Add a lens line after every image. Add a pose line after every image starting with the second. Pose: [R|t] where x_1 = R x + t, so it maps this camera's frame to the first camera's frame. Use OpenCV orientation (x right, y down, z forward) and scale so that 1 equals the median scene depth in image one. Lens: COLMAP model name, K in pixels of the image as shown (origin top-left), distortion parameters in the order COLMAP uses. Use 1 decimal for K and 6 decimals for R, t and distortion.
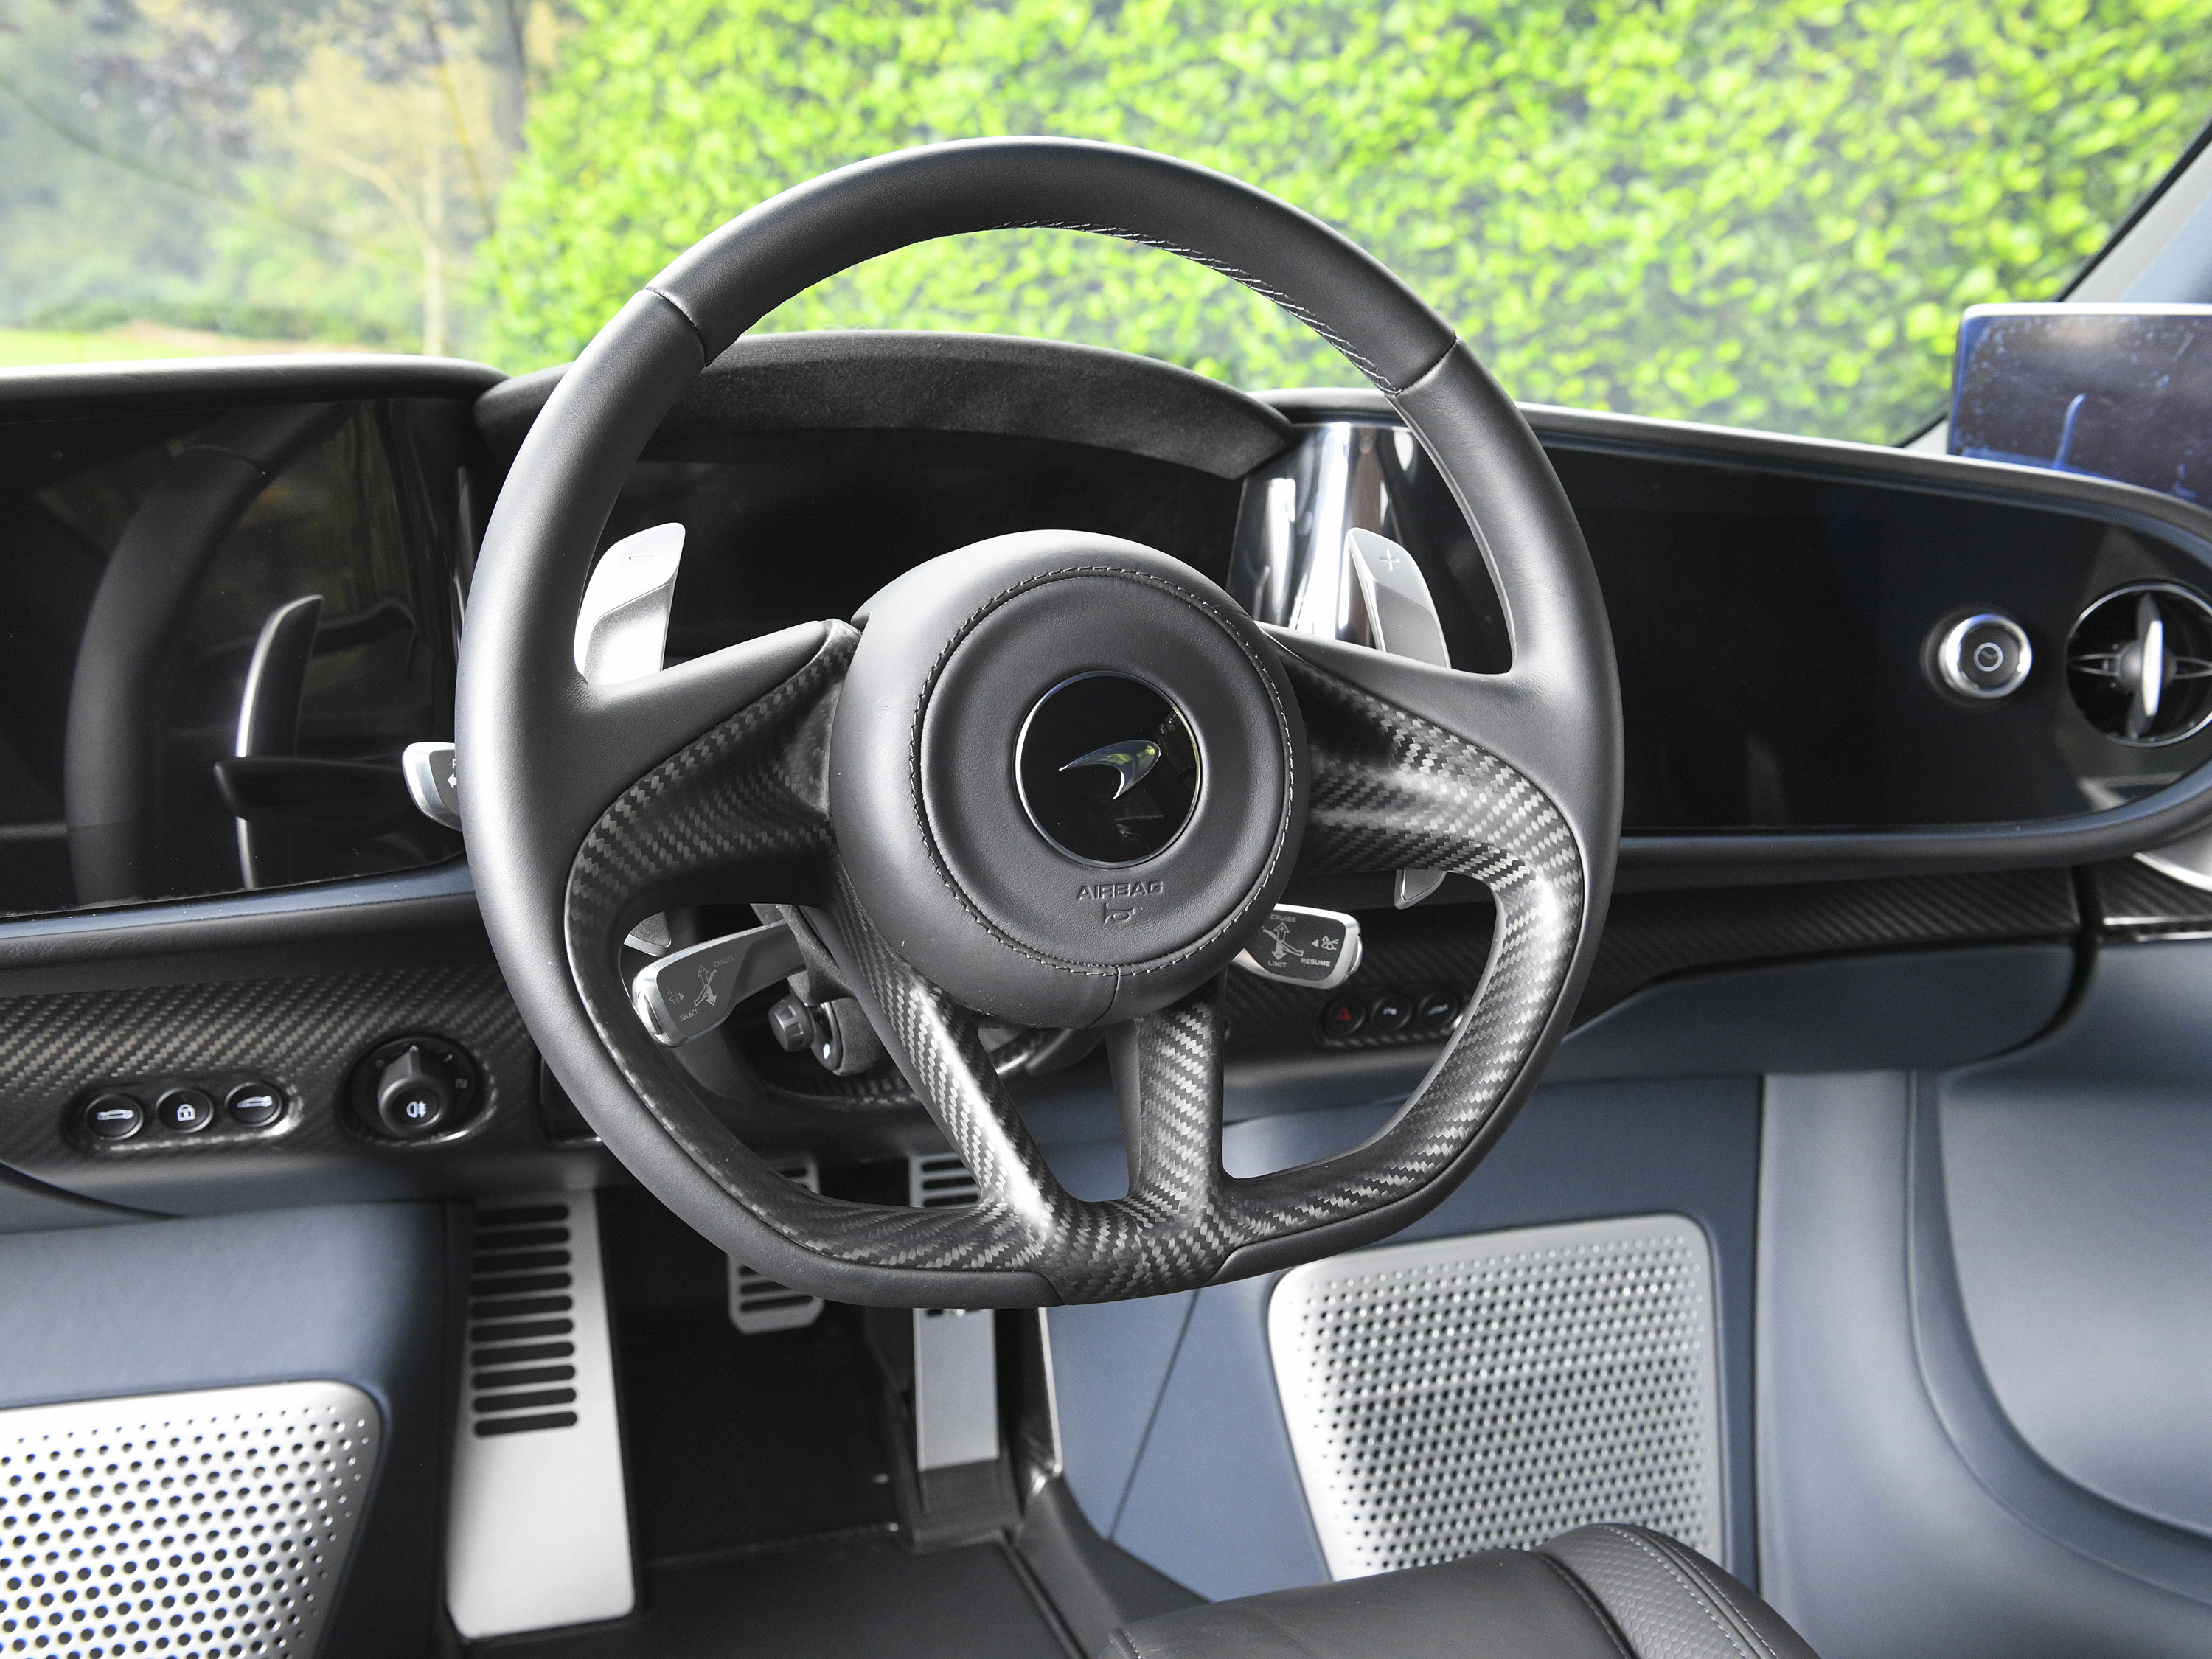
lens RADIAL K [[2220.3, 0, 1118.3], [0, 2220.3, 816.7], [0, 0, 1]] dist [-0.024533, 0.000000]
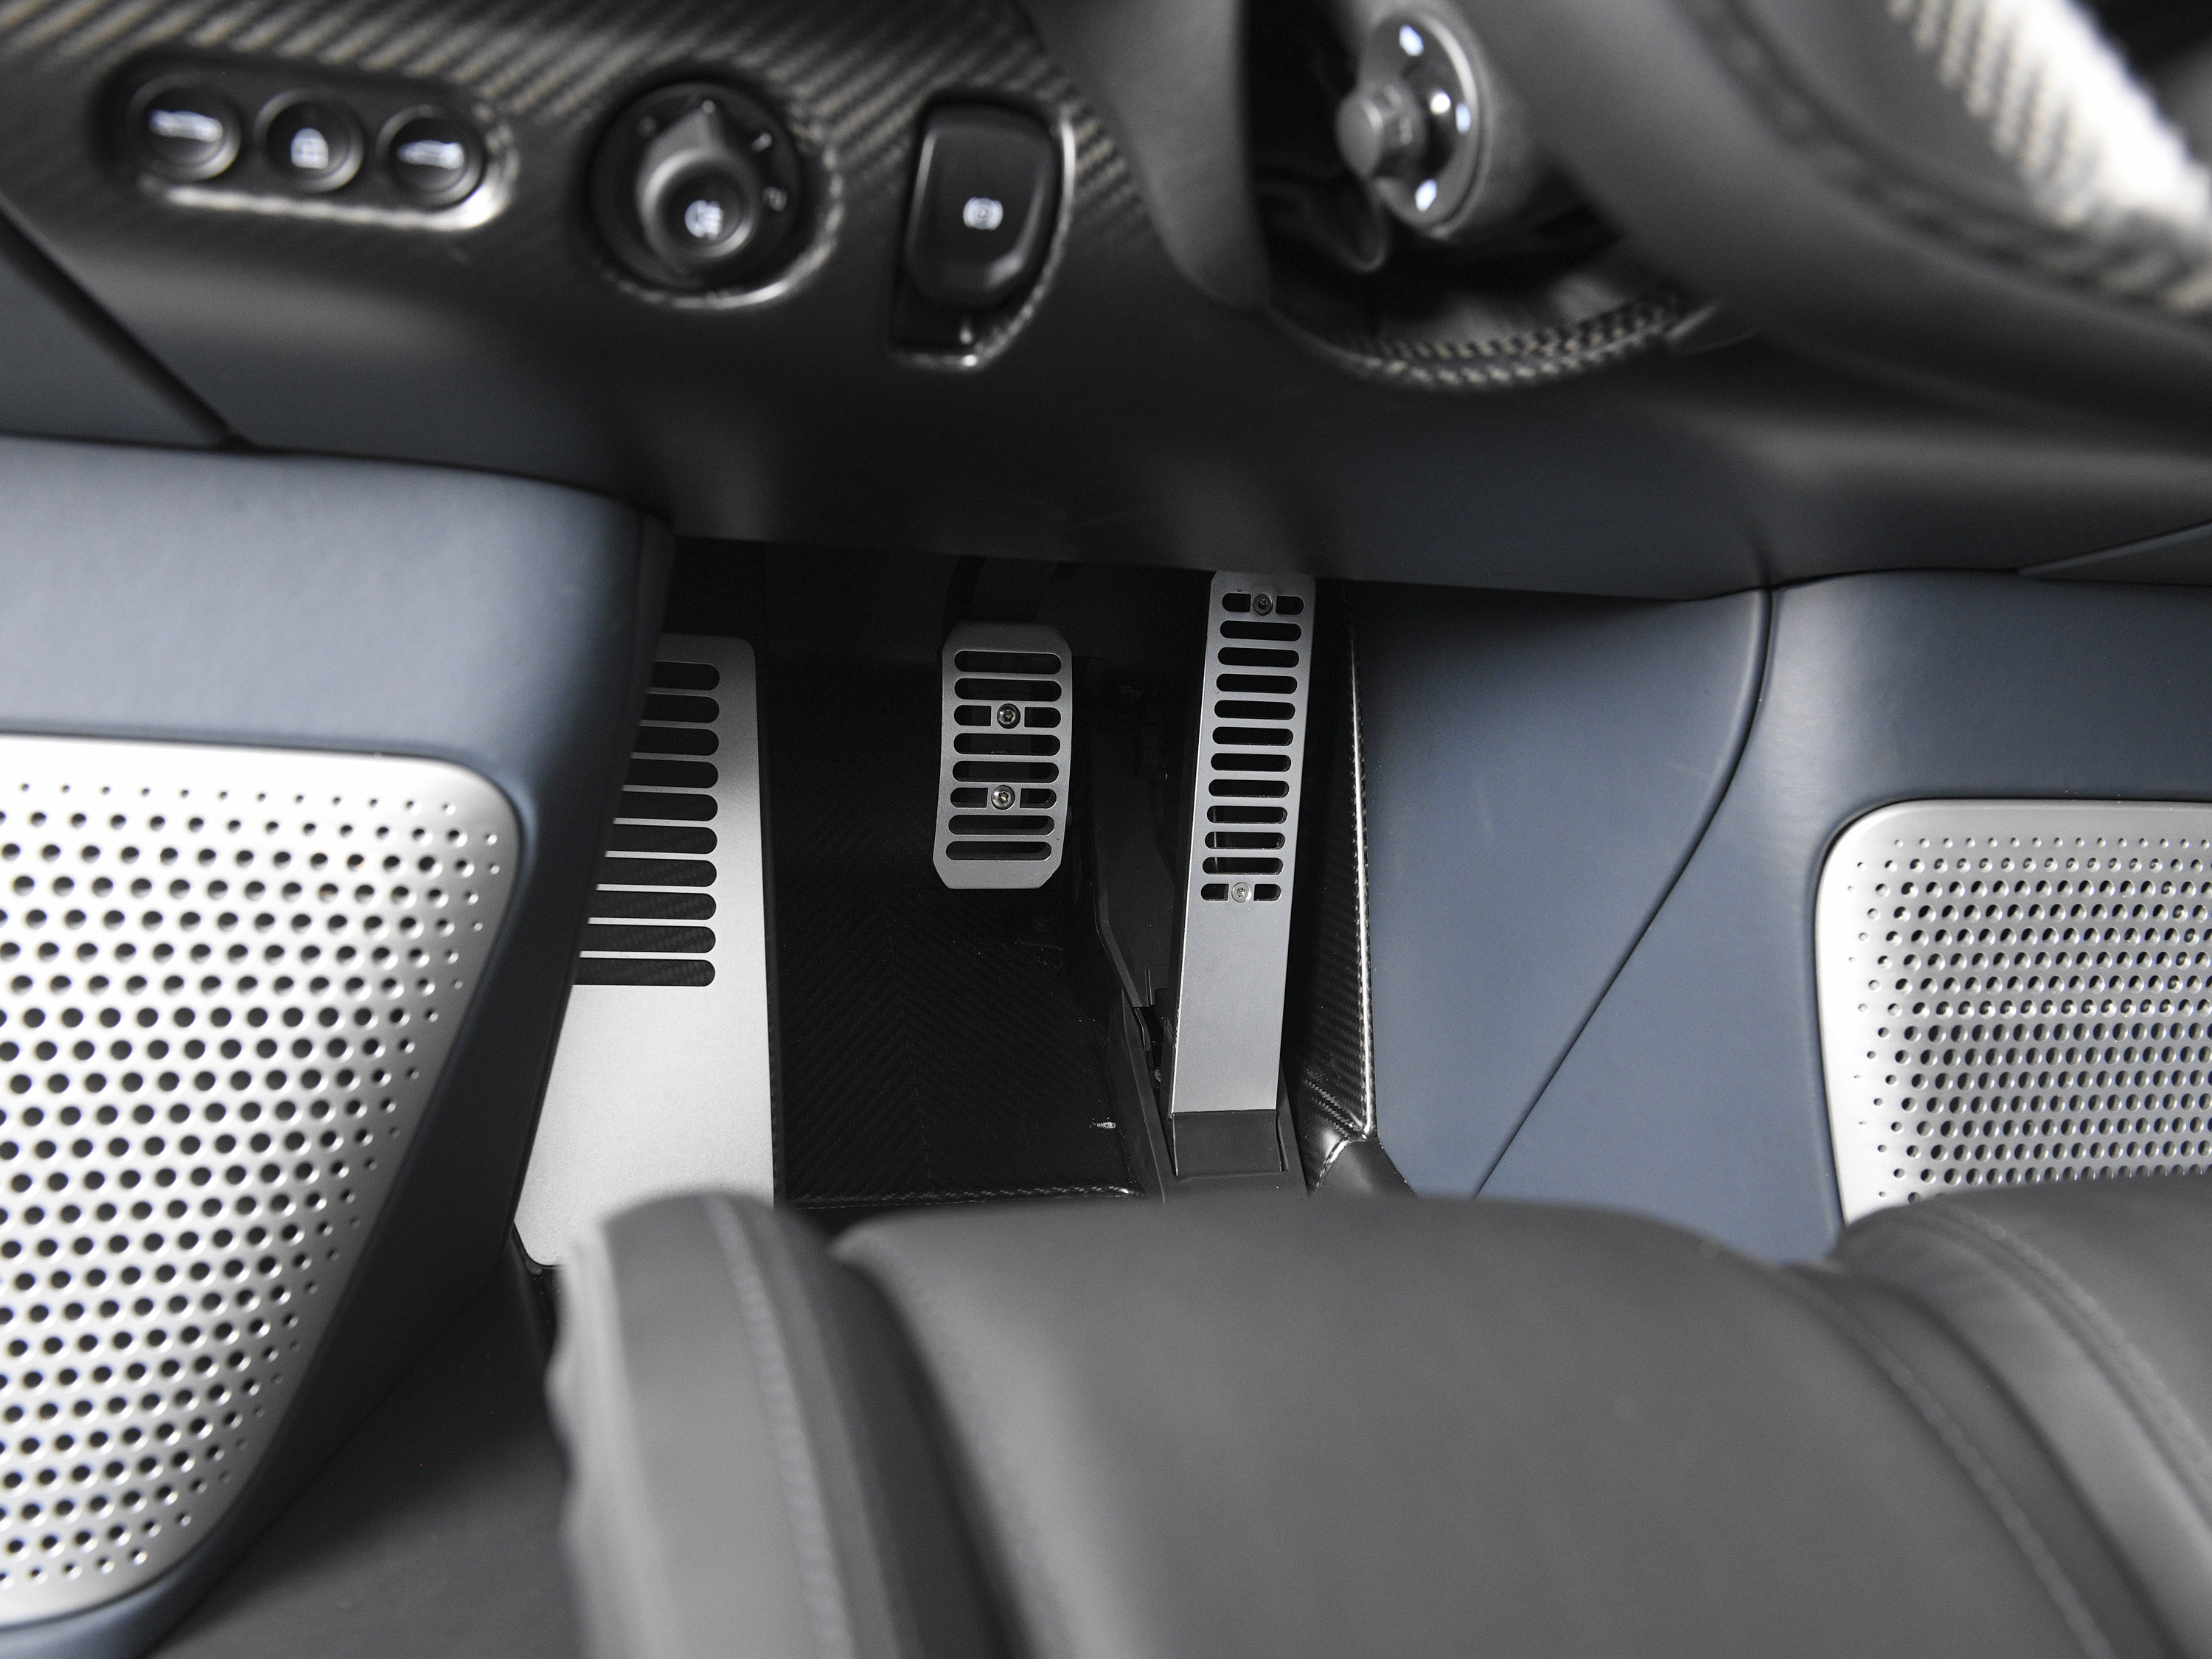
lens RADIAL K [[2573.6, 0, 1110.2], [0, 2573.6, 841.9], [0, 0, 1]] dist [0.033600, 0.000000]
pose [[0.995256, 0.096816, 0.009588, -0.182056], [-0.097290, 0.990352, 0.098677, 0.191776], [0.000058, -0.099142, 0.995073, 0.289343]]
